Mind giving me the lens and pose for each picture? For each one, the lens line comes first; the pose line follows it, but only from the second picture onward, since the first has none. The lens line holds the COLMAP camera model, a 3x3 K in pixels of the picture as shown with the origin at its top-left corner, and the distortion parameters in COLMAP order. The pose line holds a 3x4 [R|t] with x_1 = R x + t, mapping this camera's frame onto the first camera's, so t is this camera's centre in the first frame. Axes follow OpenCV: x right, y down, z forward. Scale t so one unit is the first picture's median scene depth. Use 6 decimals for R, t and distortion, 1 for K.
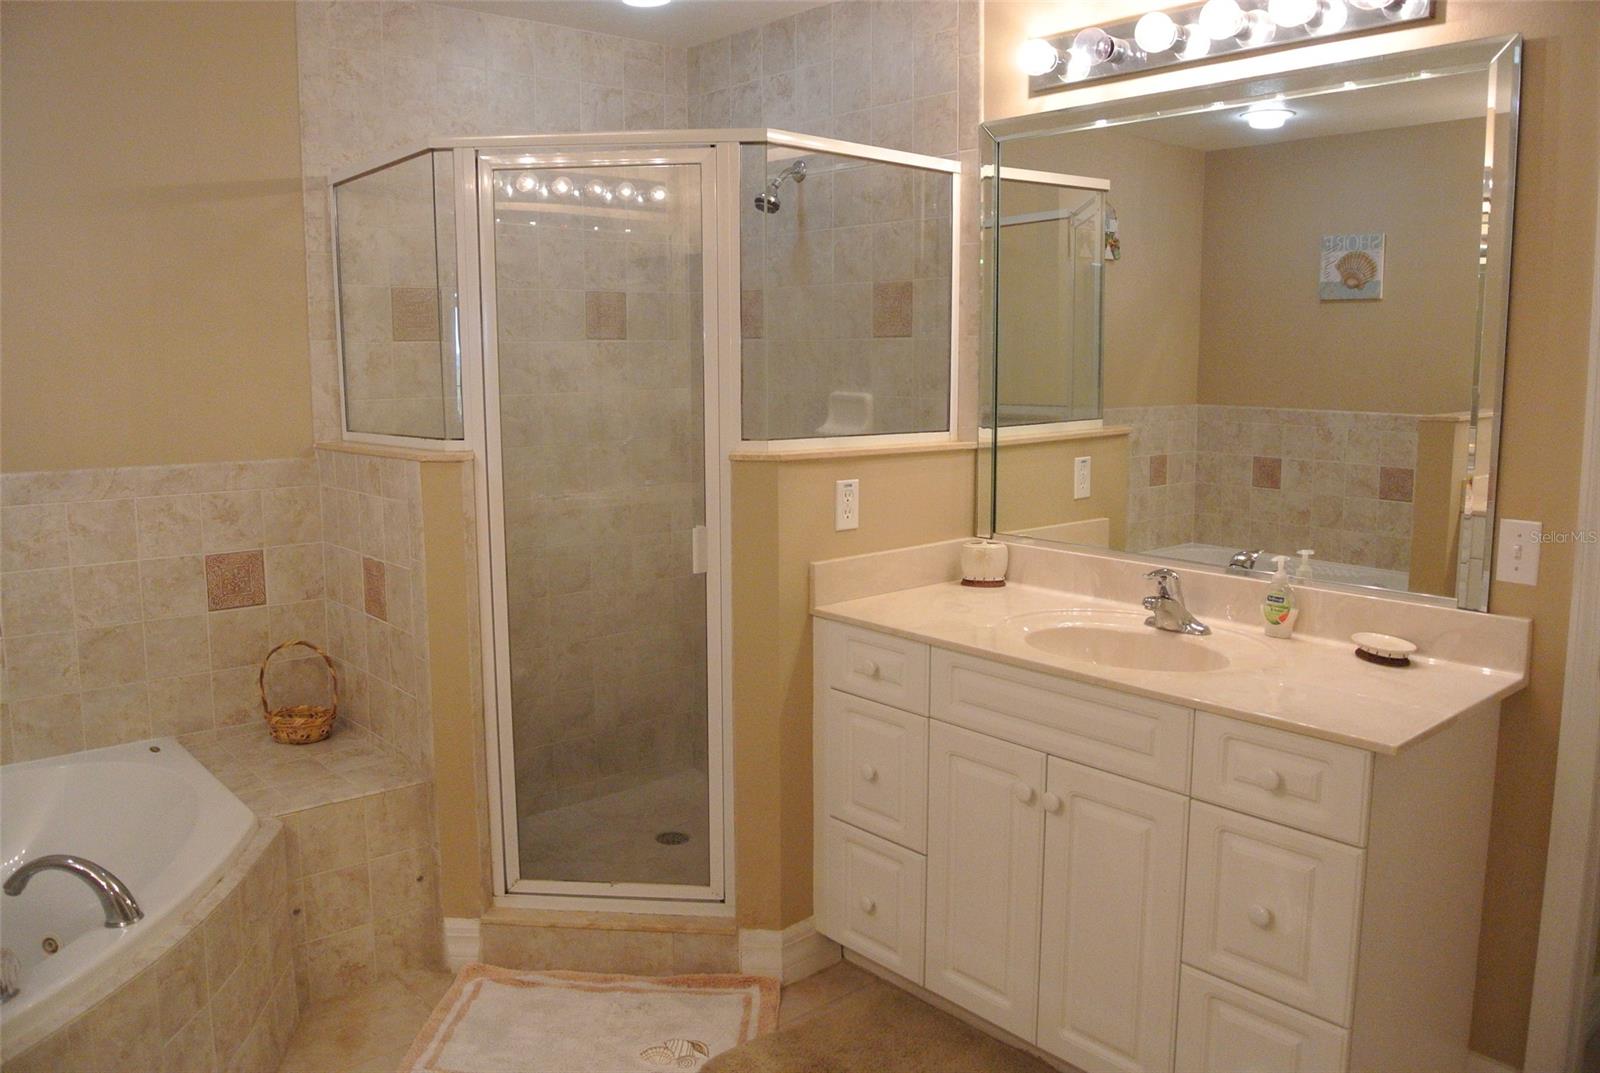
lens RADIAL K [[1230.3, 0, 808.3], [0, 1230.3, 537.8], [0, 0, 1]] dist [-0.087466, 0.034886]
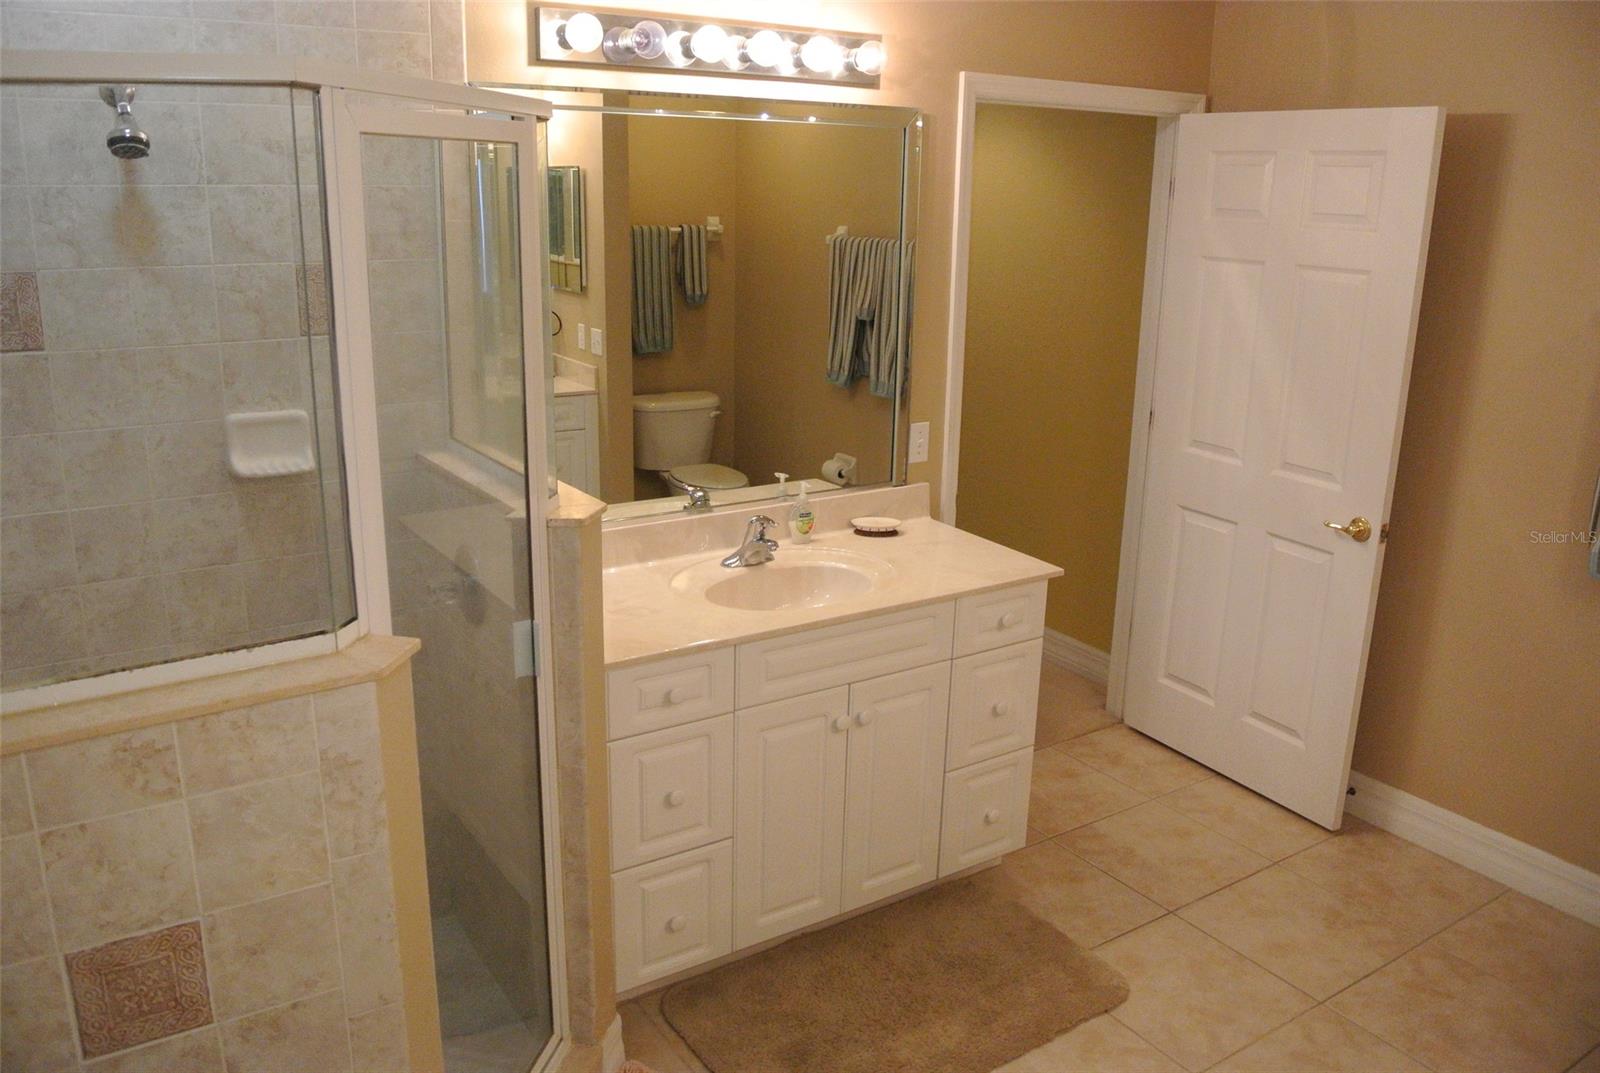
lens RADIAL K [[1230.3, 0, 792.3], [0, 1230.3, 531.1], [0, 0, 1]] dist [-0.087466, 0.034886]
pose [[0.136260, -0.267037, 0.954005, -0.801280], [0.125755, 0.959858, 0.250714, -0.241941], [-0.982659, 0.085808, 0.164371, 0.722882]]
